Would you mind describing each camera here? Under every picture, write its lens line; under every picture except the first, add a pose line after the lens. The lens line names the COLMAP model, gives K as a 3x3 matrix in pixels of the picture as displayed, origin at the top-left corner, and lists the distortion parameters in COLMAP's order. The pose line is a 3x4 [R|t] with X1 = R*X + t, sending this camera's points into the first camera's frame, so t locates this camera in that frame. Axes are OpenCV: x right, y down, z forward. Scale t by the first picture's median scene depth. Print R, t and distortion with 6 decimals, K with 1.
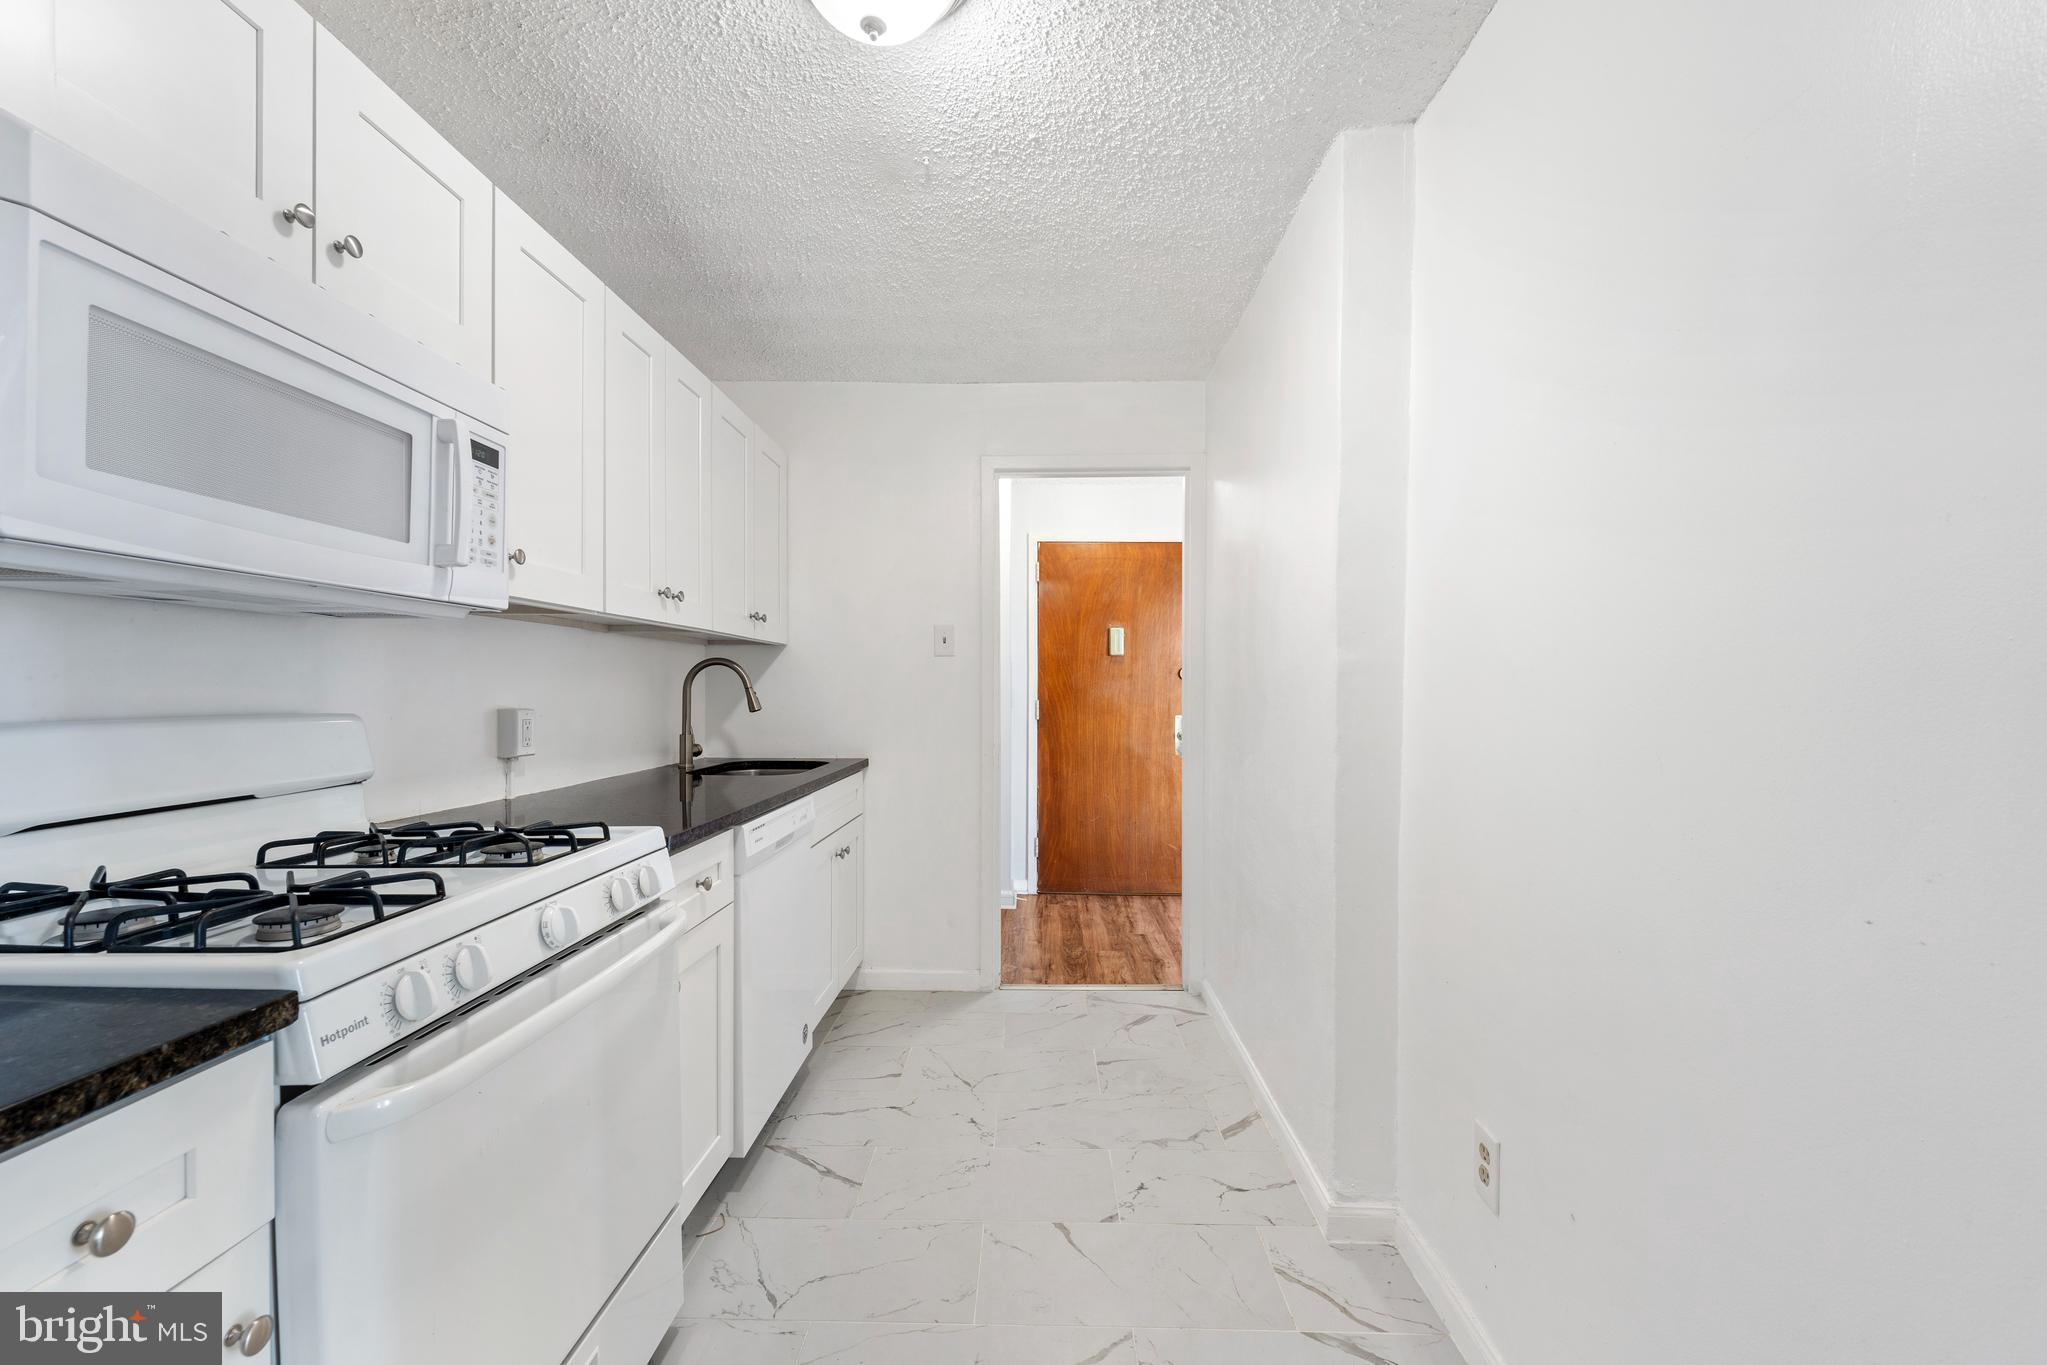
lens RADIAL K [[838.9, 0, 1017.7], [0, 838.9, 699.7], [0, 0, 1]] dist [0.005127, -0.000605]
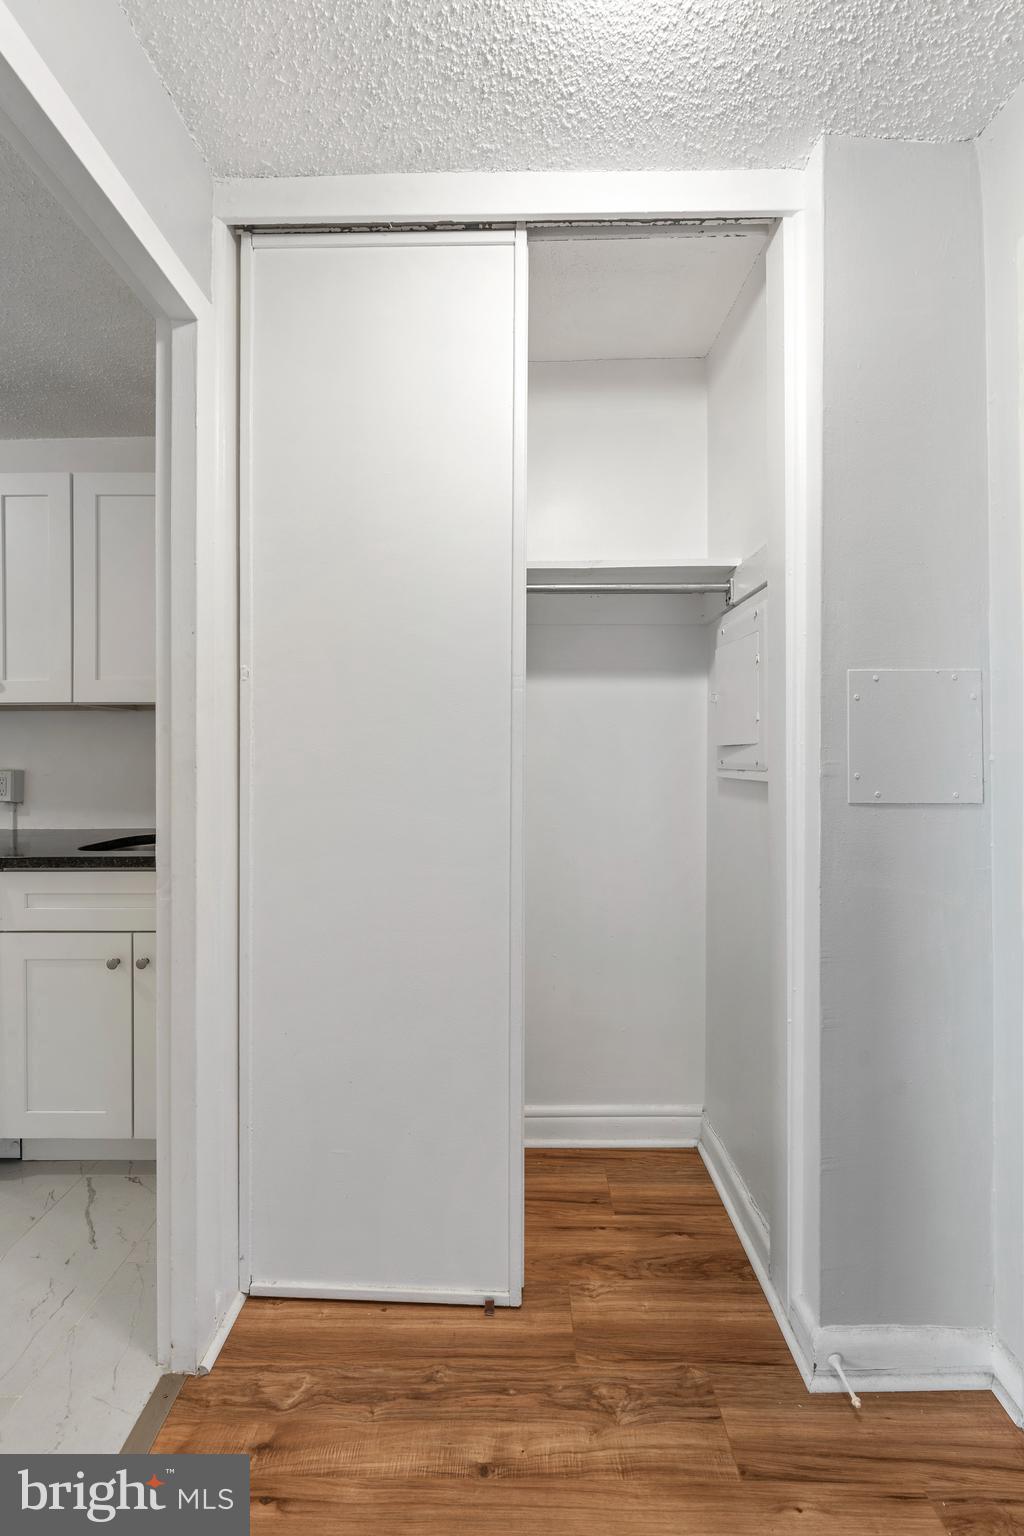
lens RADIAL K [[629.5, 0, 518.0], [0, 629.5, 756.9], [0, 0, 1]] dist [0.005127, -0.000605]
pose [[0.011830, -0.003124, -0.999925, 0.535484], [-0.011395, 0.999930, -0.003259, -0.019778], [0.999865, 0.011433, 0.011794, 1.842770]]
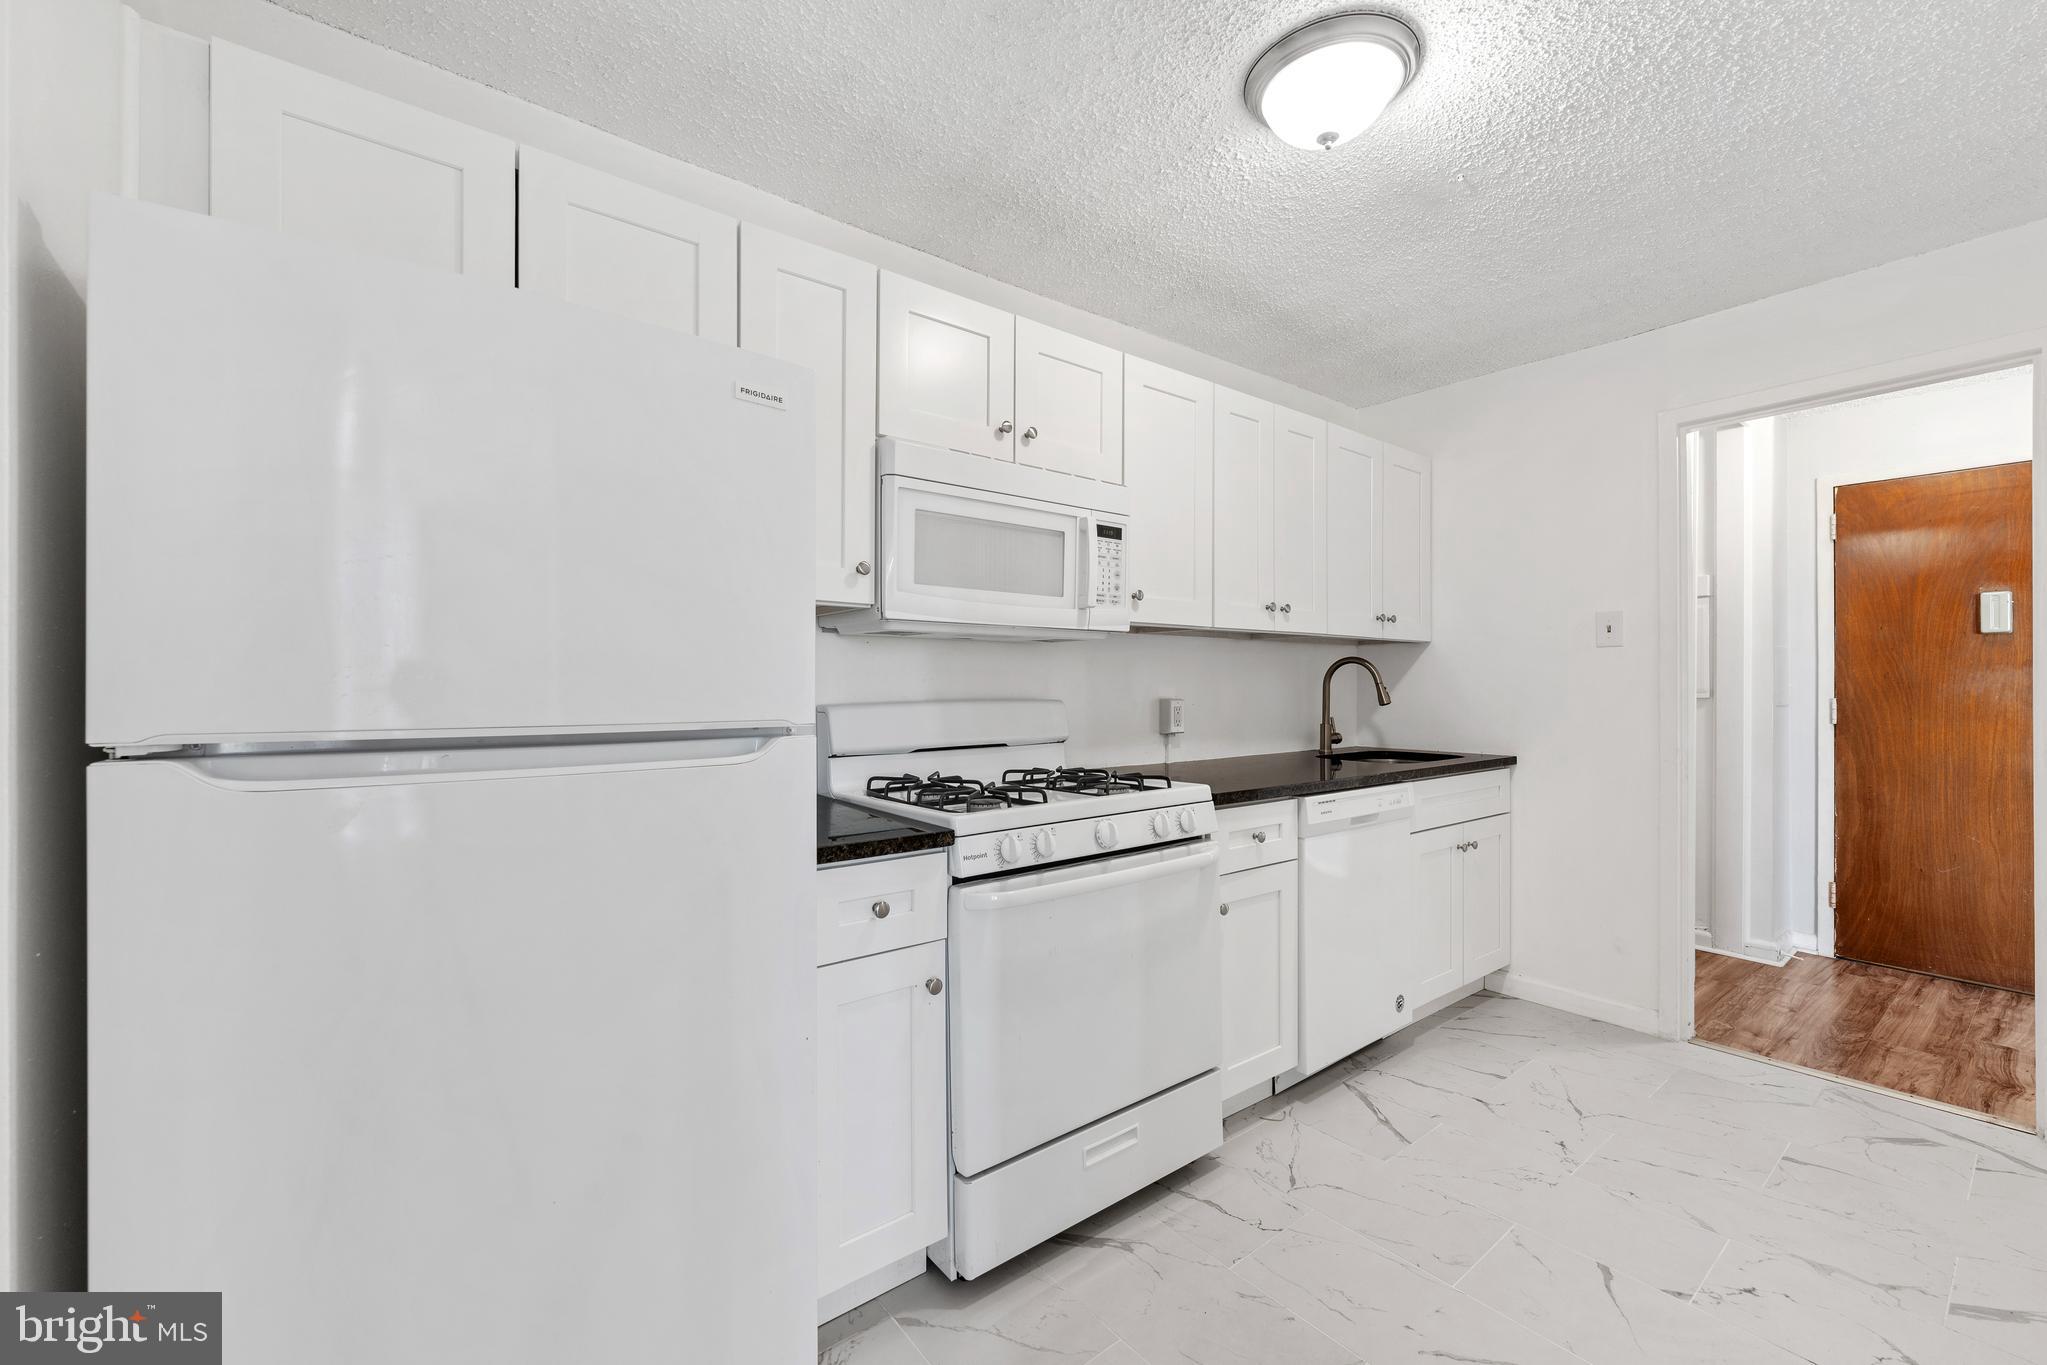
lens RADIAL K [[838.9, 0, 1037.3], [0, 838.9, 687.5], [0, 0, 1]] dist [0.005127, -0.000605]
pose [[0.639857, -0.002001, -0.768492, 0.321935], [-0.006547, 0.999946, -0.008055, 0.004186], [0.768466, 0.010185, 0.639809, -0.060739]]
